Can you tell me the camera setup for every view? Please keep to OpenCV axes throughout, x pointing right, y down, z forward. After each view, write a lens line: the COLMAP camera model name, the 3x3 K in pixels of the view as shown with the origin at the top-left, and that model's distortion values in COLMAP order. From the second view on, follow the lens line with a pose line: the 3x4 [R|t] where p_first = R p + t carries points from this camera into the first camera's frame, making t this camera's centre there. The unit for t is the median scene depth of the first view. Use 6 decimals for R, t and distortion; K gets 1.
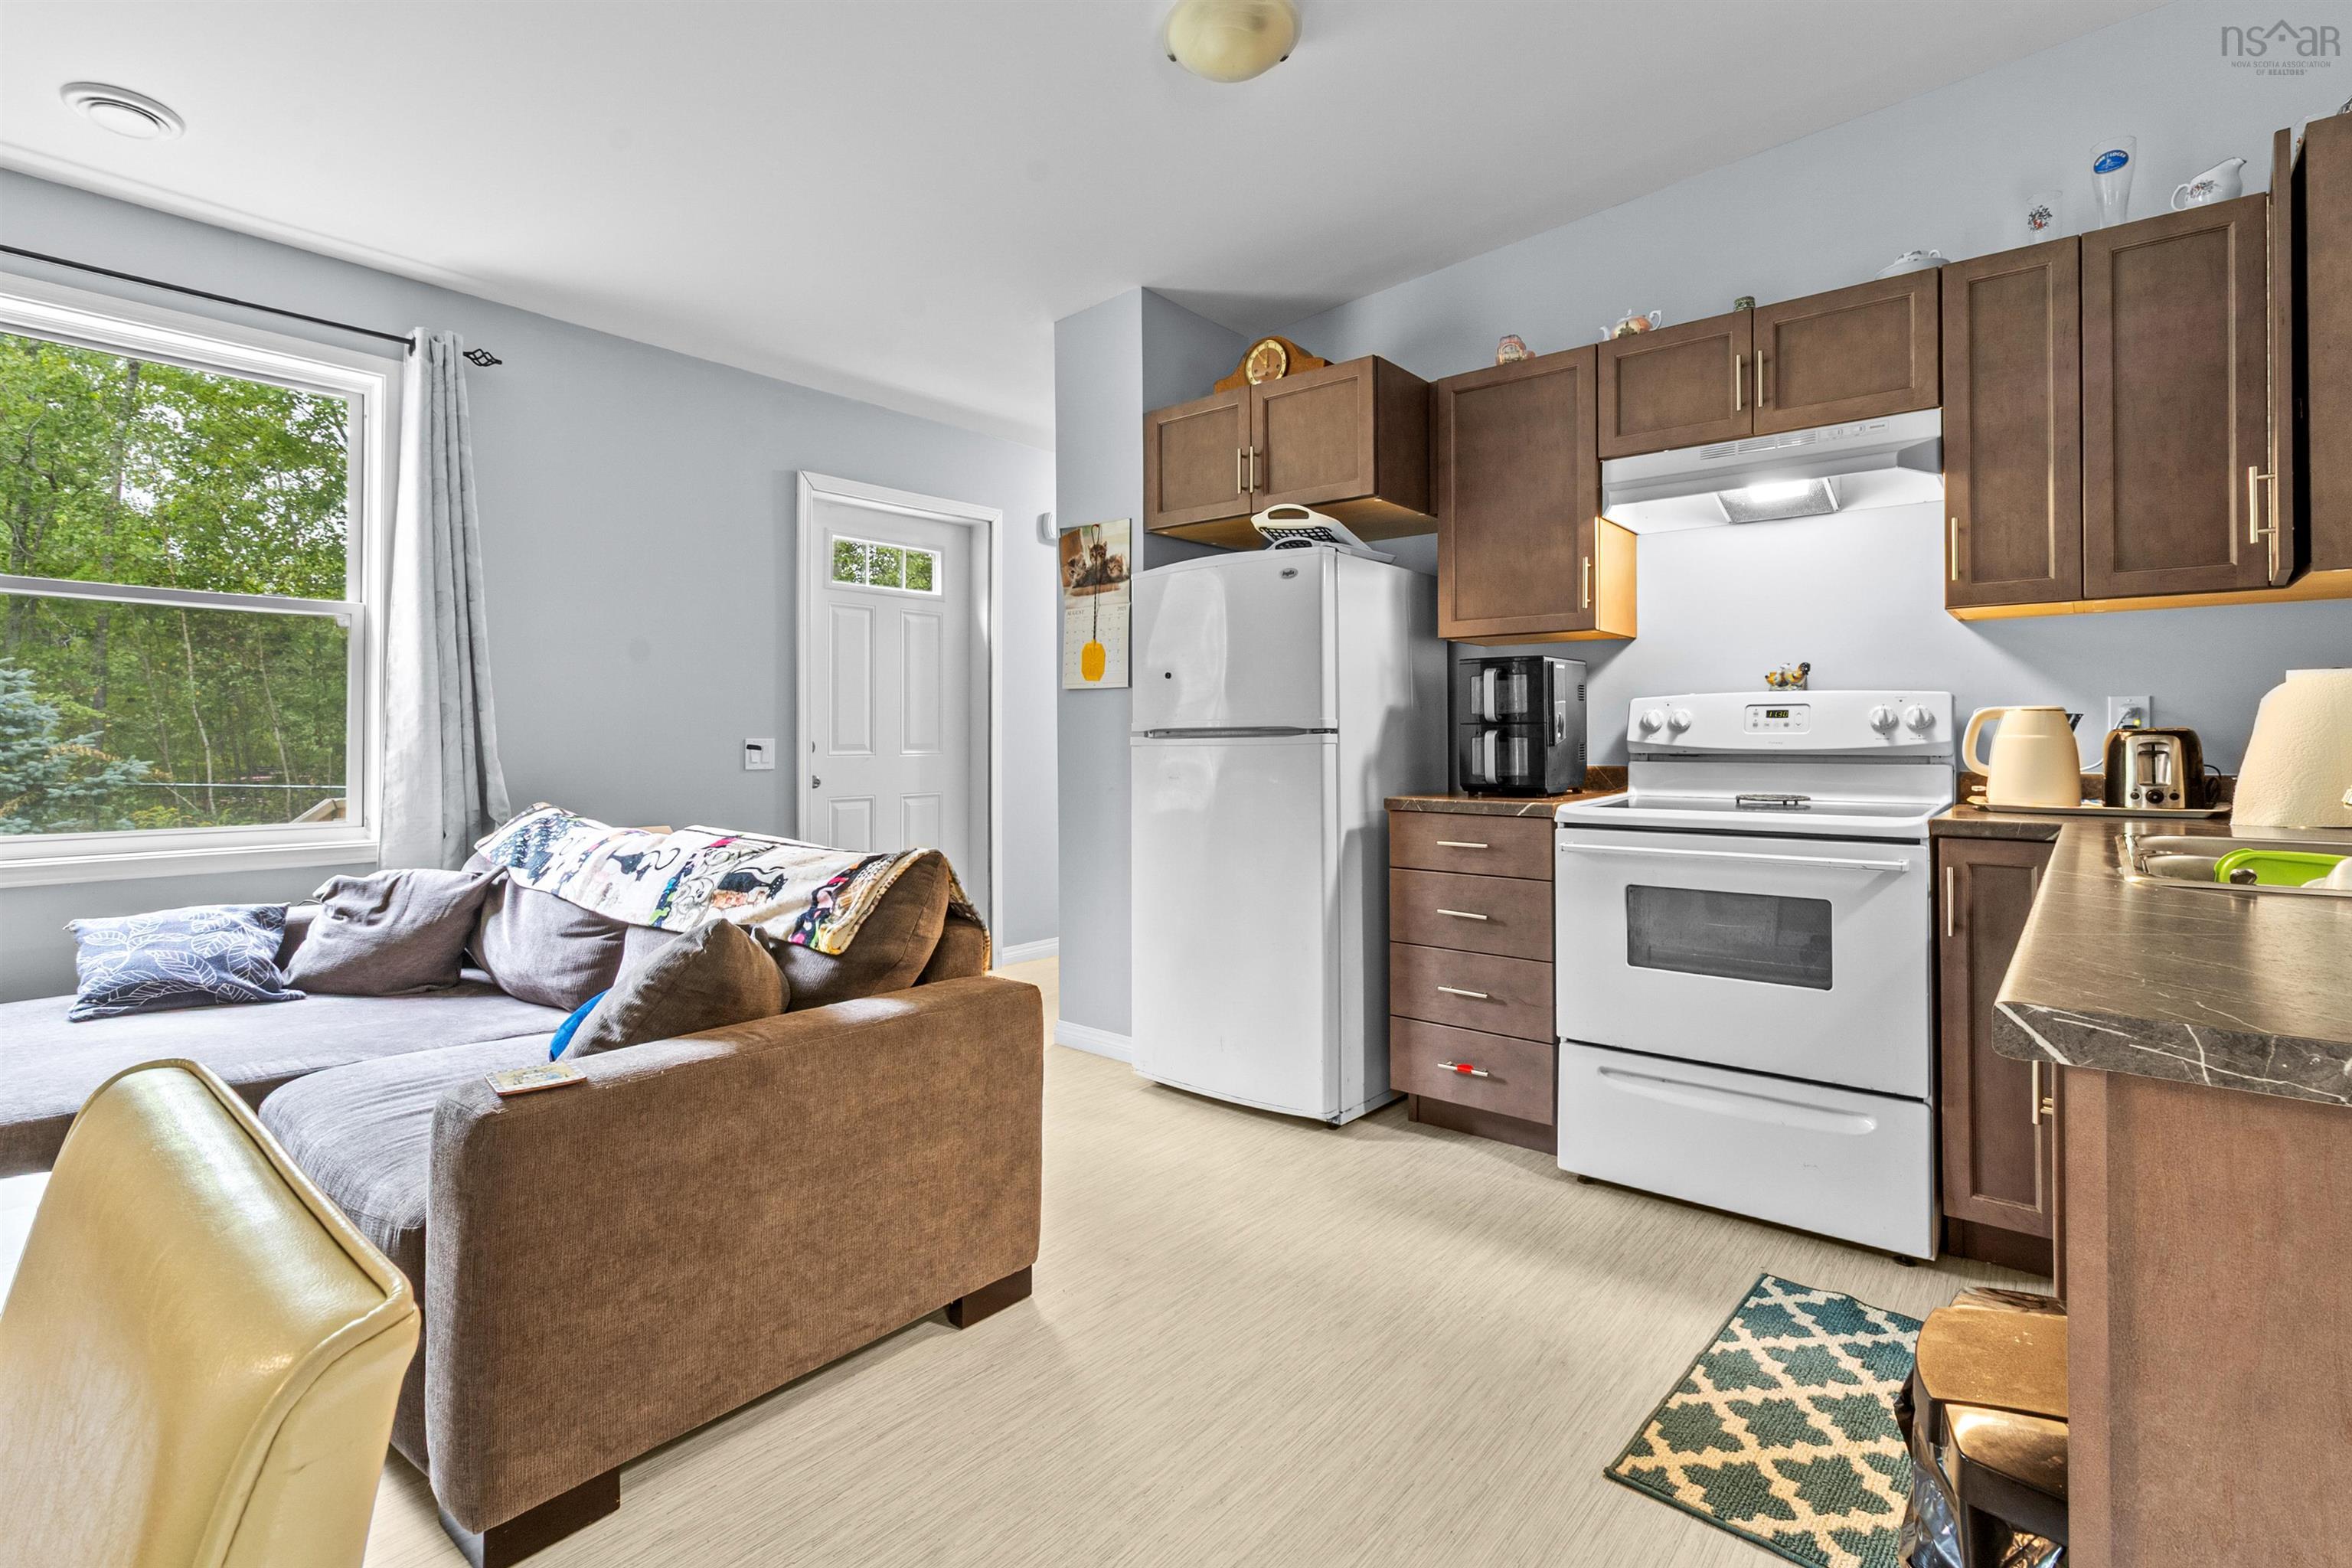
lens RADIAL K [[1089.6, 0, 1199.1], [0, 1089.6, 728.4], [0, 0, 1]] dist [0.000187, -0.000052]
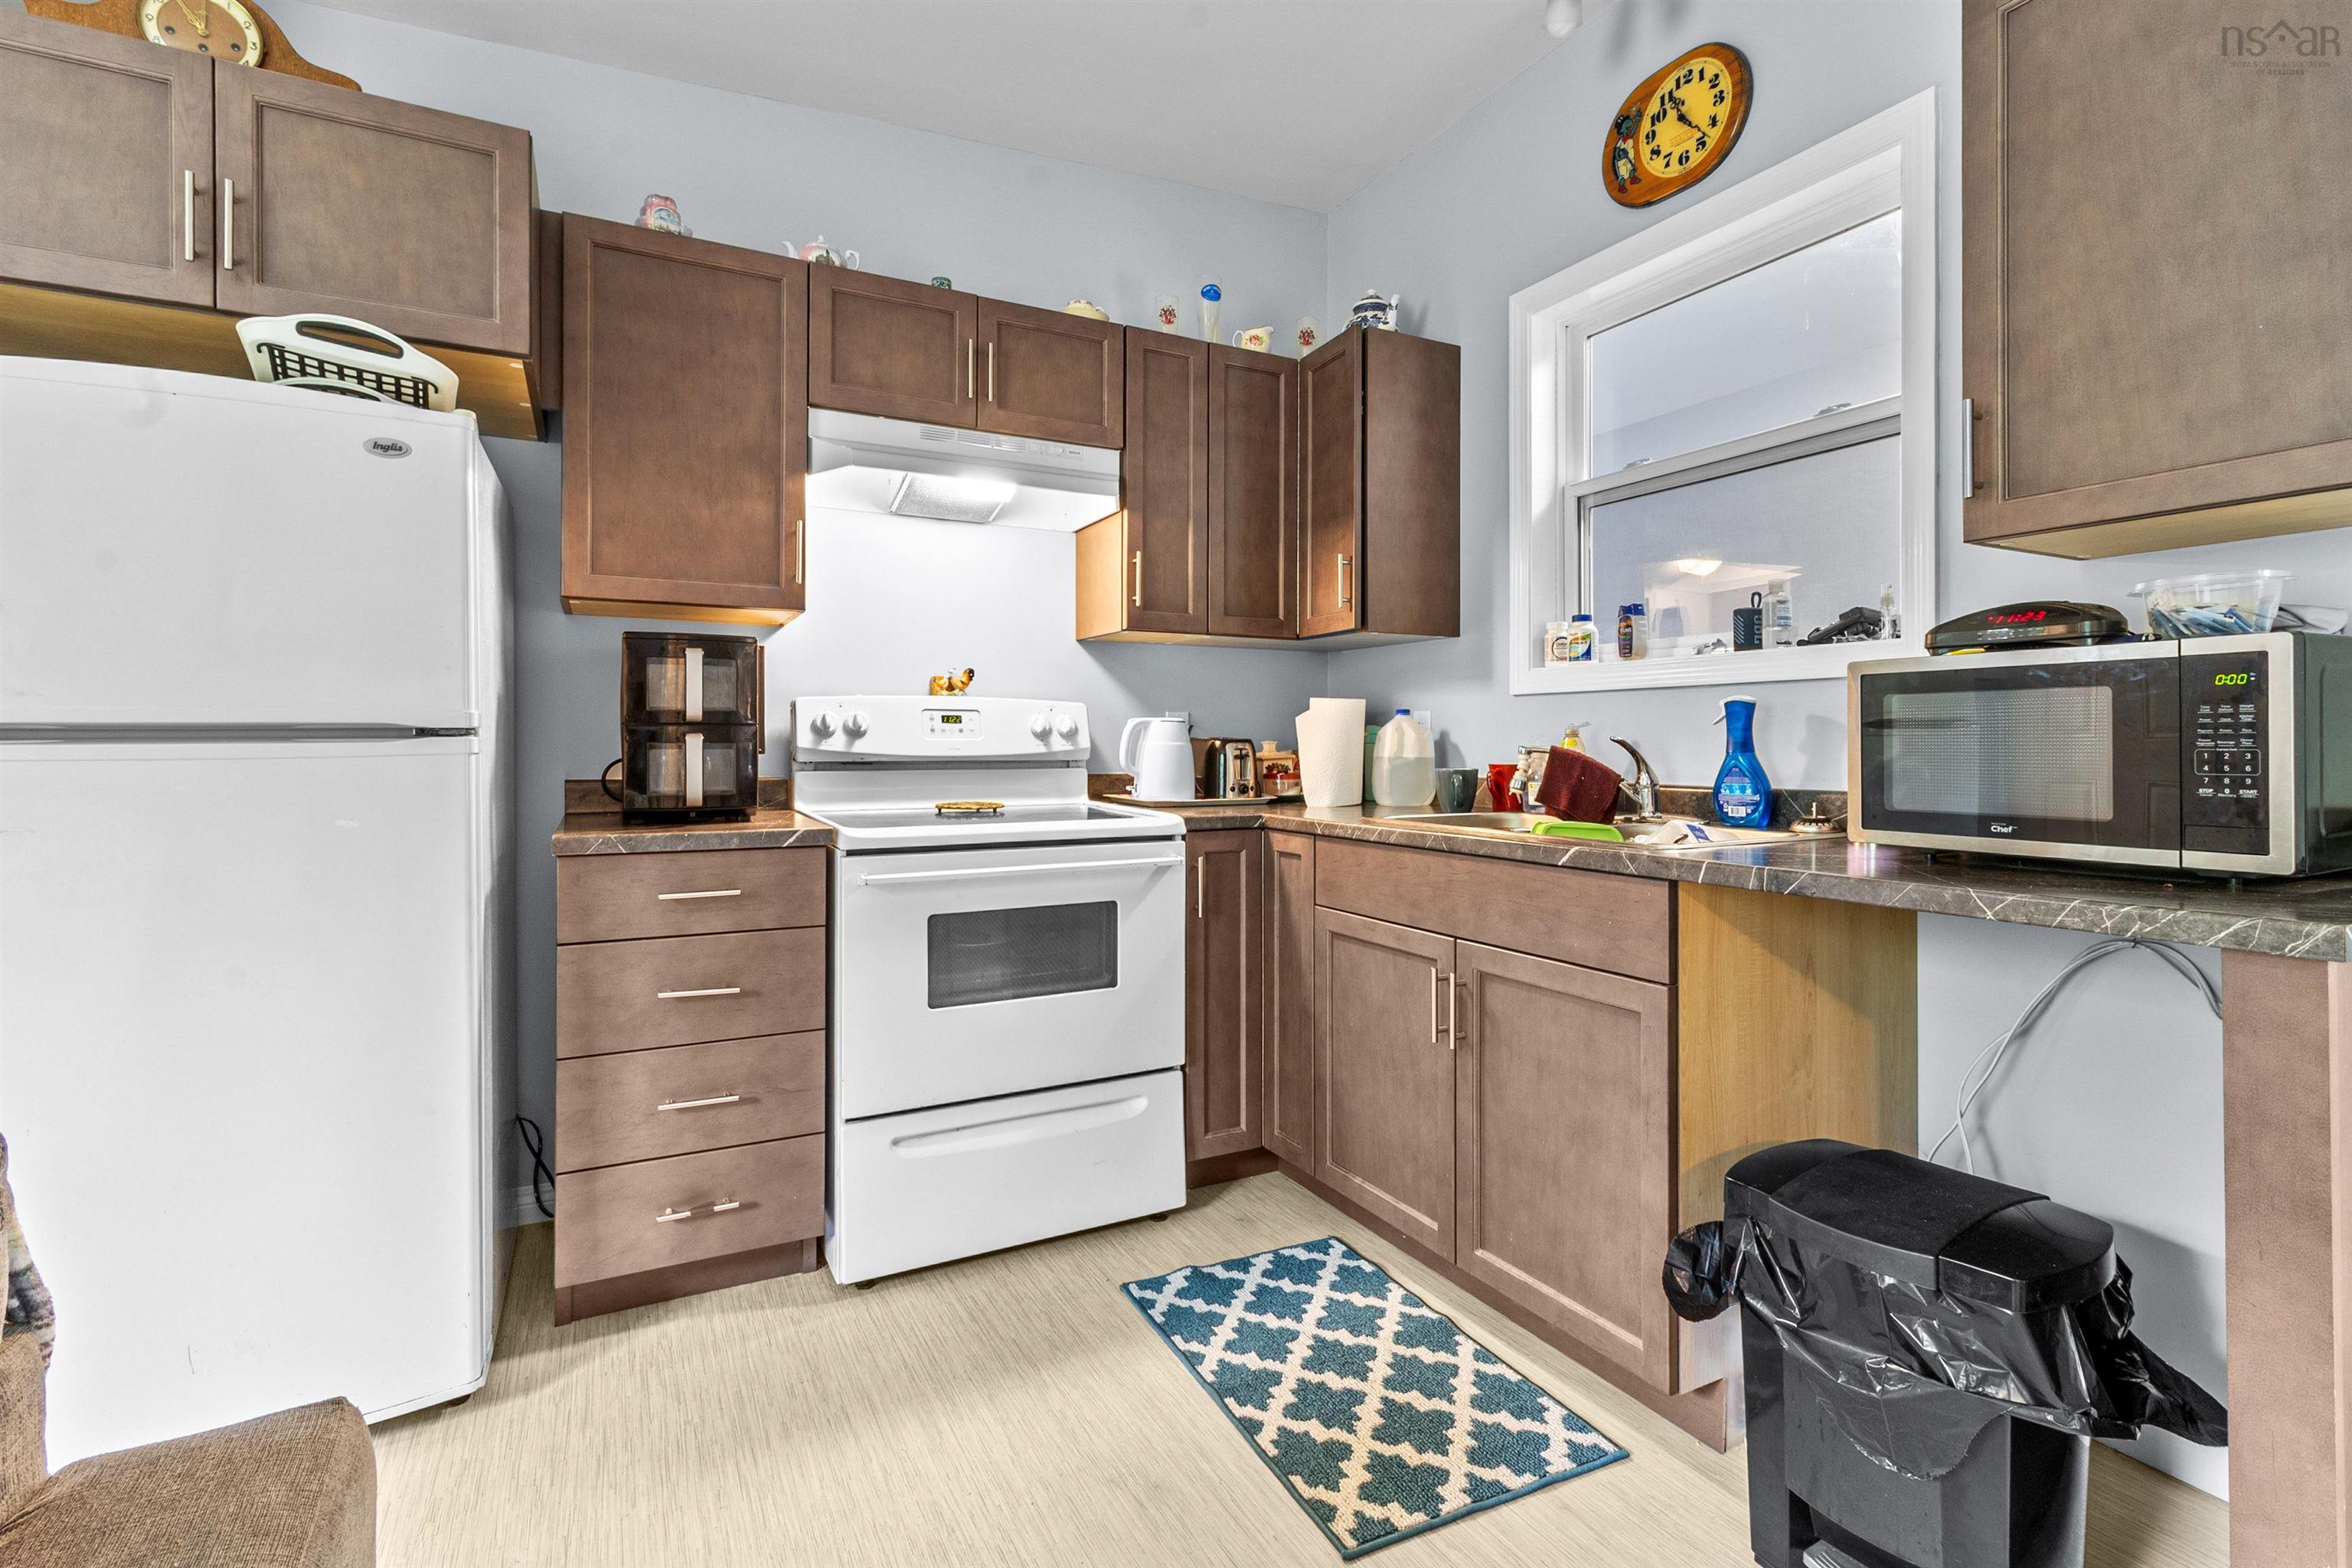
lens RADIAL K [[1091.5, 0, 1182.8], [0, 1091.5, 741.5], [0, 0, 1]] dist [0.000917, 0.000057]
pose [[0.390271, 0.001584, 0.920699, -0.299235], [-0.011909, 0.999924, 0.003328, 0.000854], [-0.920623, -0.012263, 0.390260, 0.448978]]
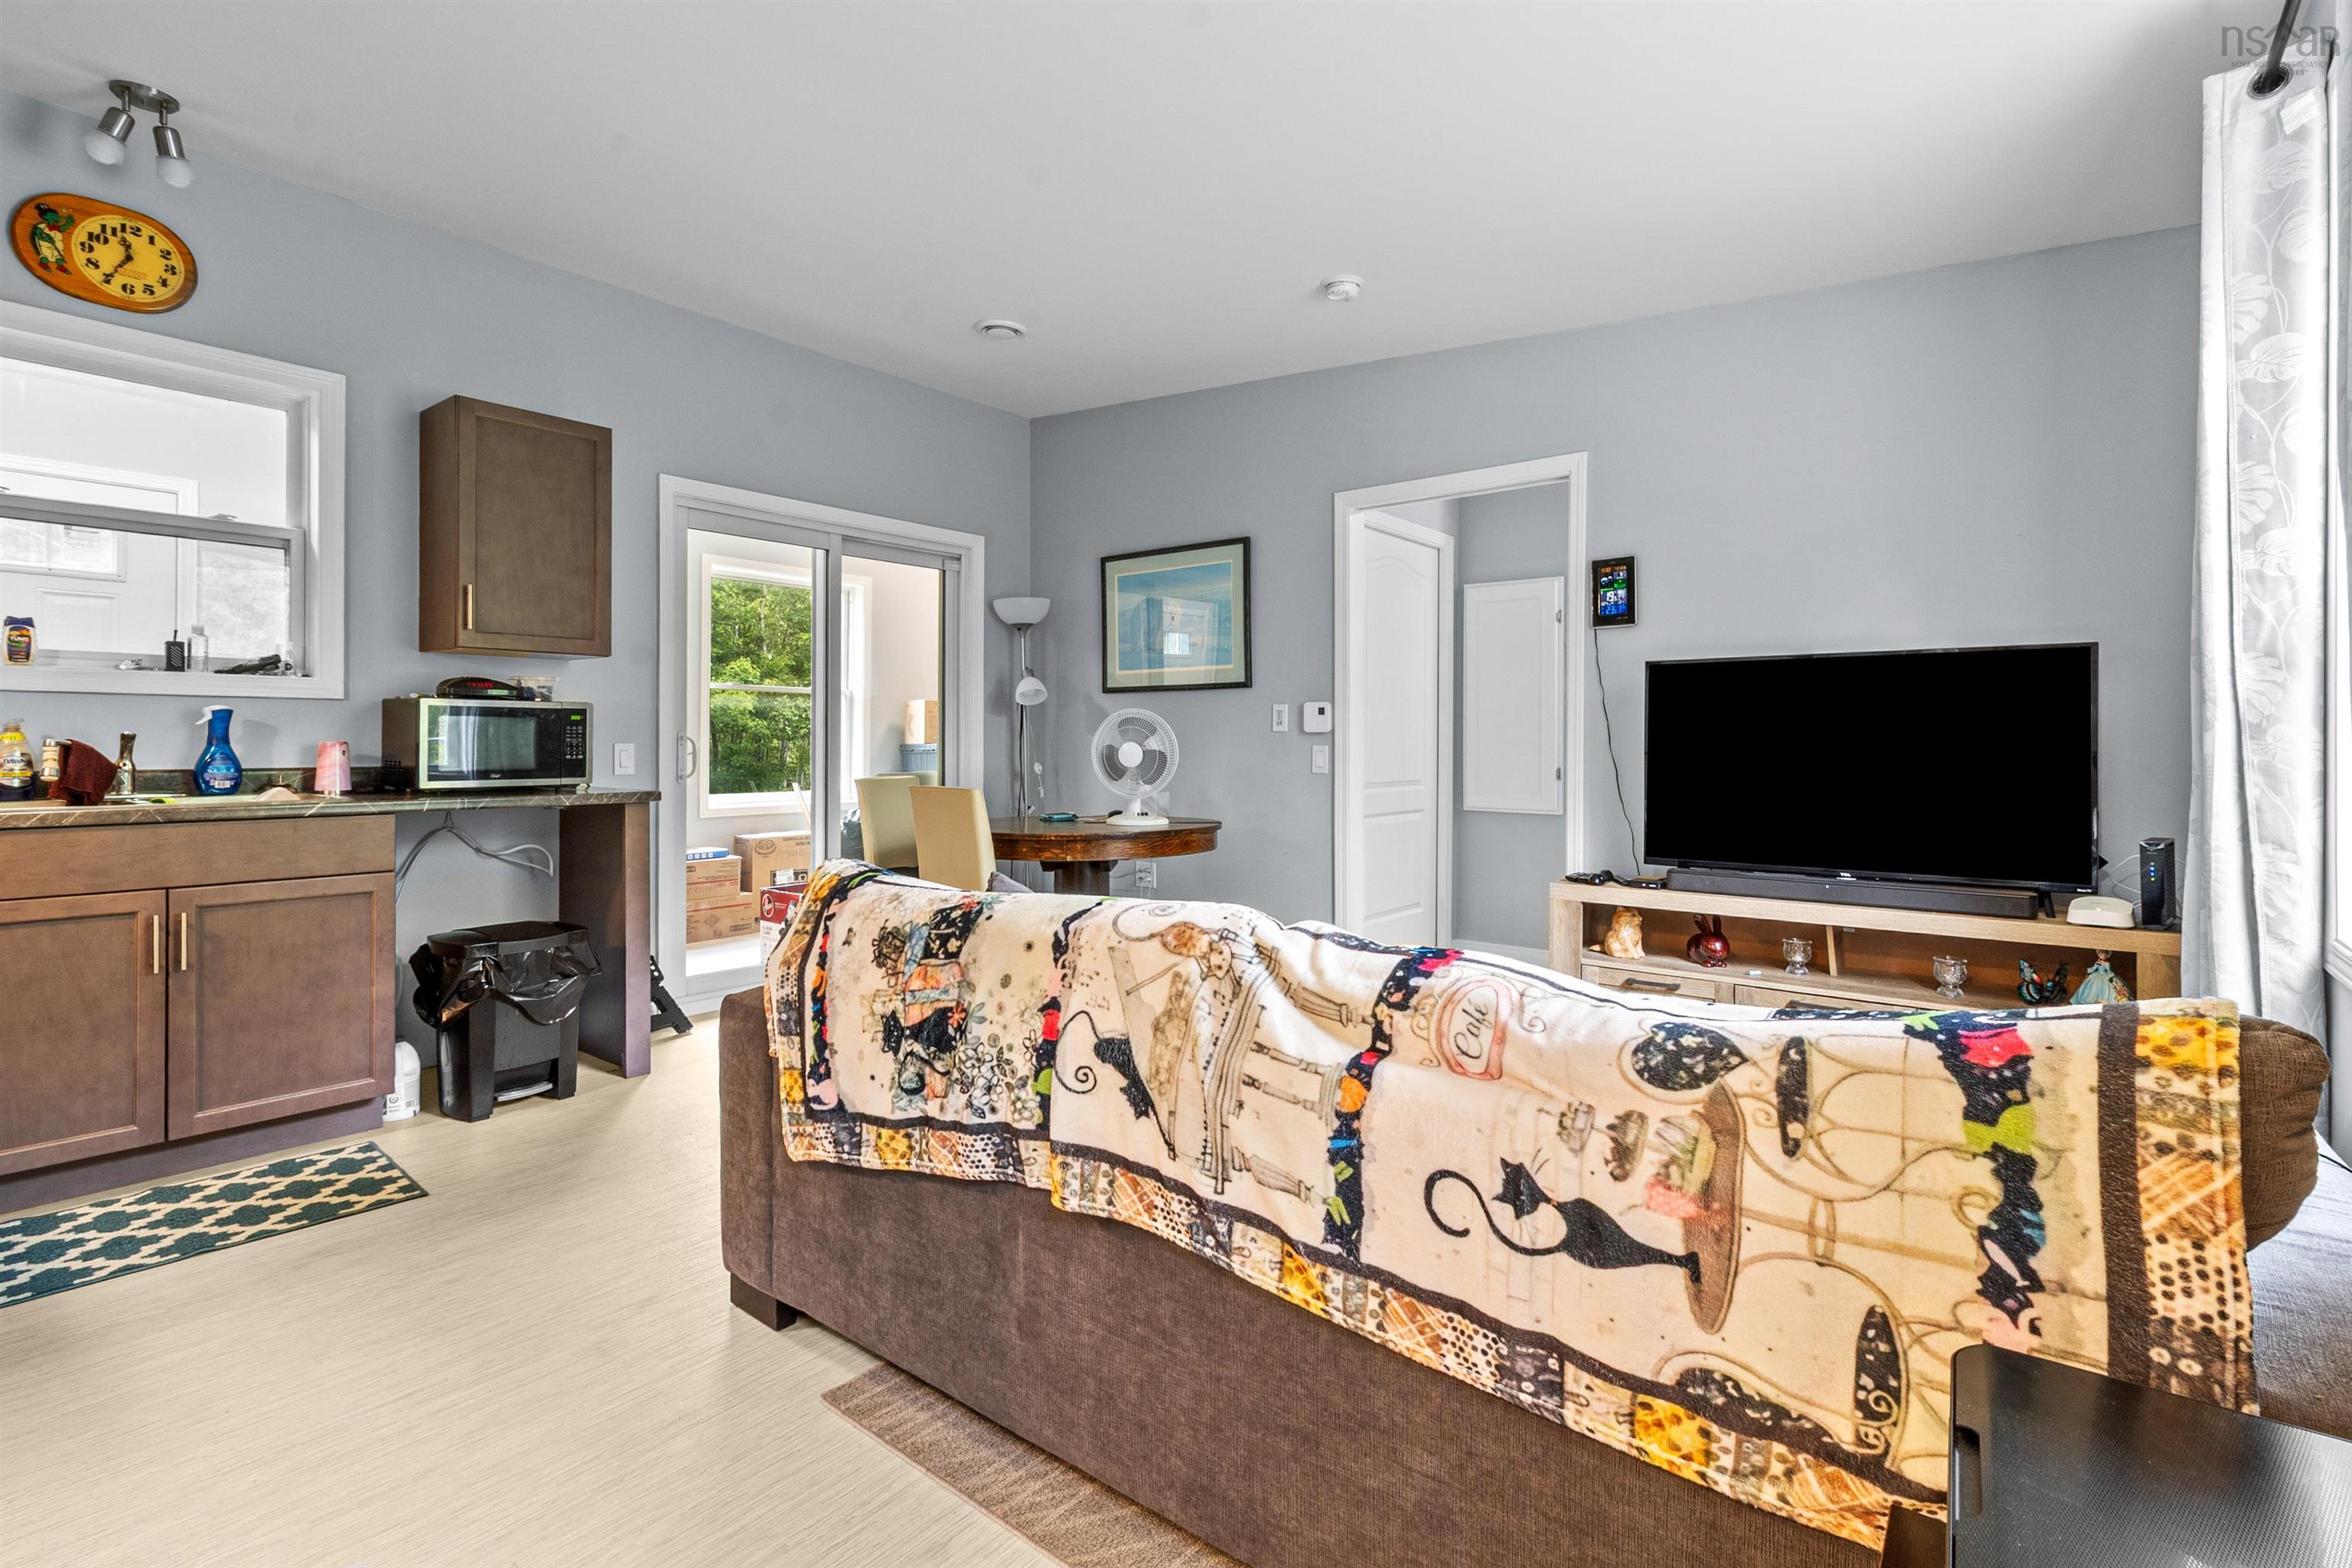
lens RADIAL K [[1091.5, 0, 1182.8], [0, 1091.5, 741.5], [0, 0, 1]] dist [0.000917, 0.000057]
pose [[-0.999946, -0.005267, -0.008927, -0.426022], [-0.005149, 0.999900, -0.013152, 0.013060], [0.008995, -0.013105, -0.999874, 1.526645]]
